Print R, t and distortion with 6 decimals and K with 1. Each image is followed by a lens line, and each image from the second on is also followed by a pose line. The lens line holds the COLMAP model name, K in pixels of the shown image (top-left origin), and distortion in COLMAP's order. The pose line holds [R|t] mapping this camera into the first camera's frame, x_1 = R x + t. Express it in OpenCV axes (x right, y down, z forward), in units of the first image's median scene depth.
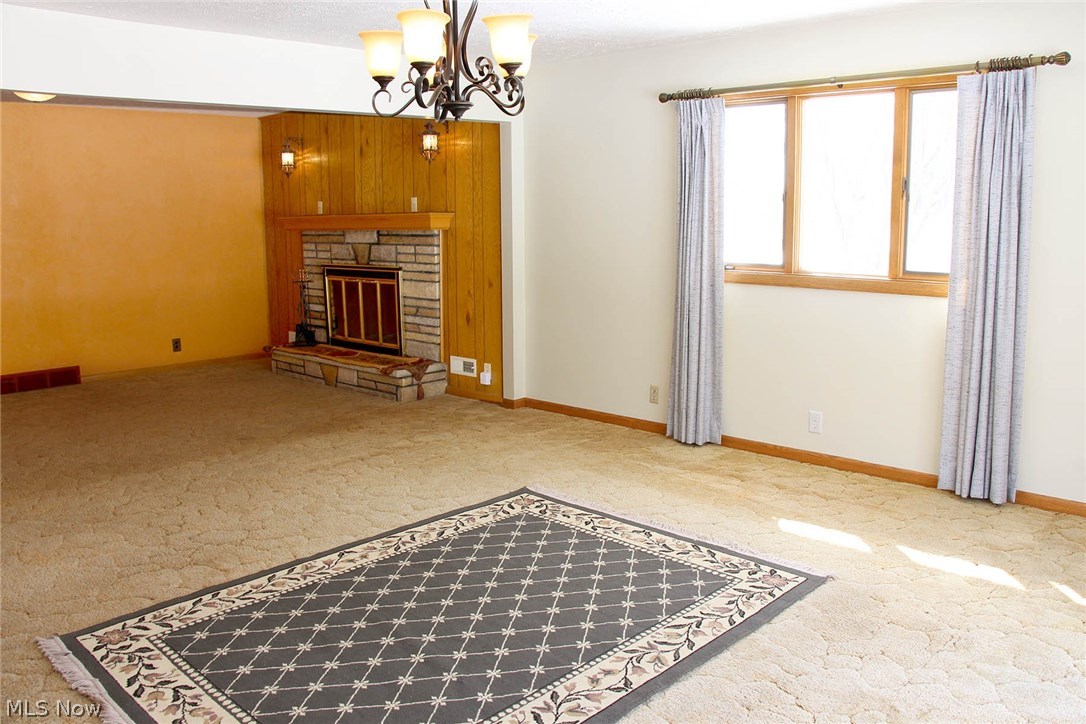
lens RADIAL K [[891.7, 0, 542.5], [0, 891.7, 341.7], [0, 0, 1]] dist [-0.175441, 0.148376]
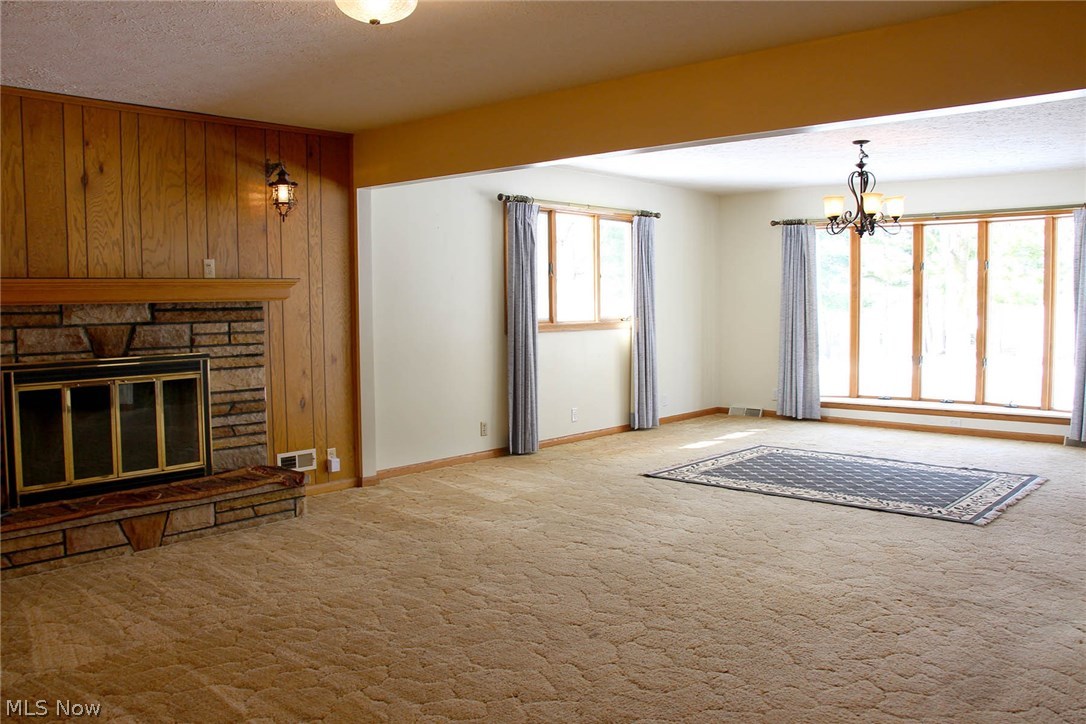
lens RADIAL K [[905.2, 0, 540.6], [0, 905.2, 312.7], [0, 0, 1]] dist [-0.079468, 0.007429]
pose [[-0.044226, -0.004479, 0.999012, -1.337316], [0.155535, 0.987766, 0.011314, -0.120592], [-0.986840, 0.155882, -0.042988, 1.107386]]
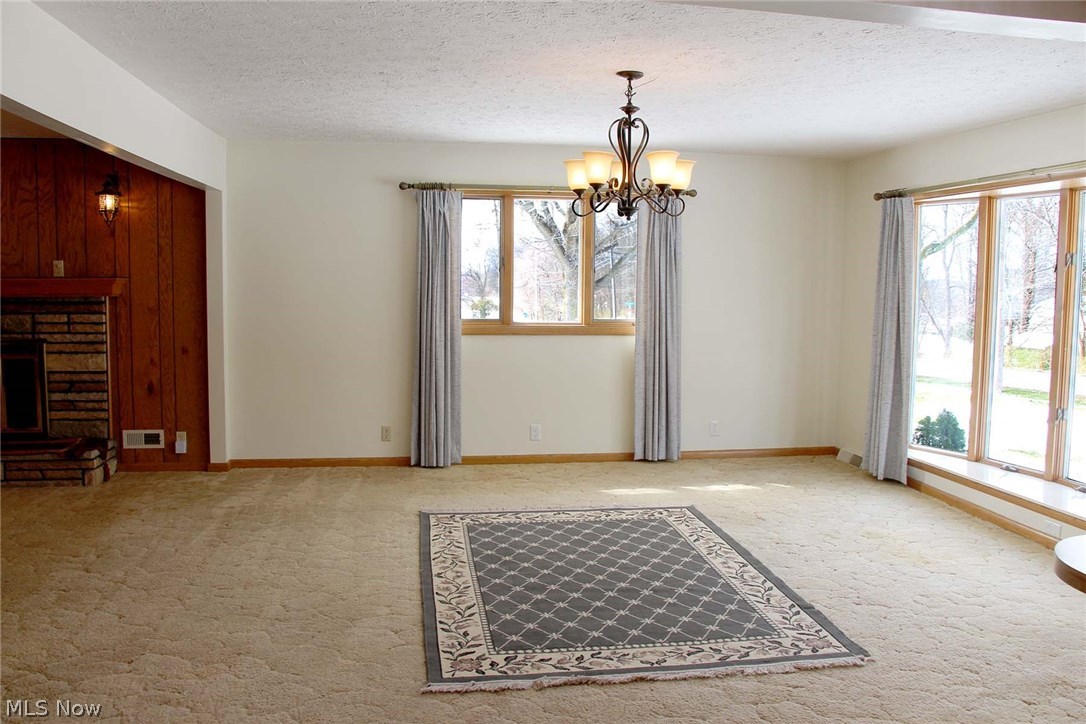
lens RADIAL K [[891.7, 0, 542.5], [0, 891.7, 341.7], [0, 0, 1]] dist [-0.175441, 0.148376]
pose [[0.606829, -0.040571, 0.793797, -0.785291], [0.101822, 0.994436, -0.027013, -0.010882], [-0.788284, 0.097218, 0.607583, 0.132936]]
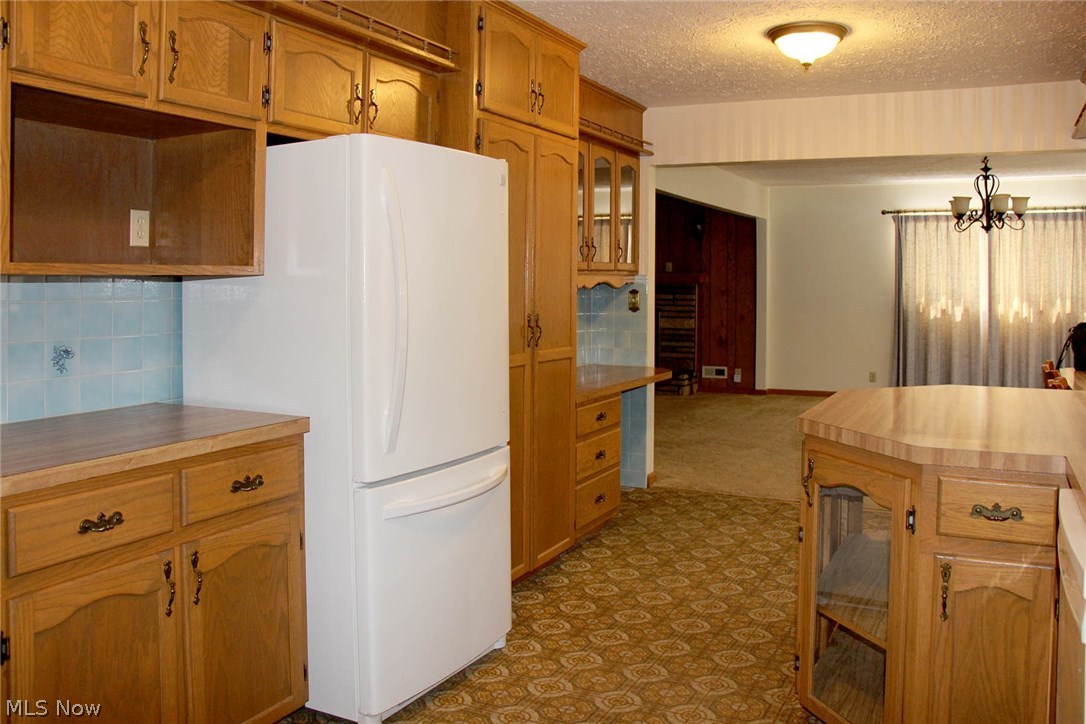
lens RADIAL K [[905.2, 0, 540.6], [0, 905.2, 312.7], [0, 0, 1]] dist [-0.079468, 0.007429]
pose [[0.952337, 0.005225, 0.305004, -1.193928], [0.029998, 0.993403, -0.110683, 0.124549], [-0.303570, 0.114556, 0.945898, -0.547114]]
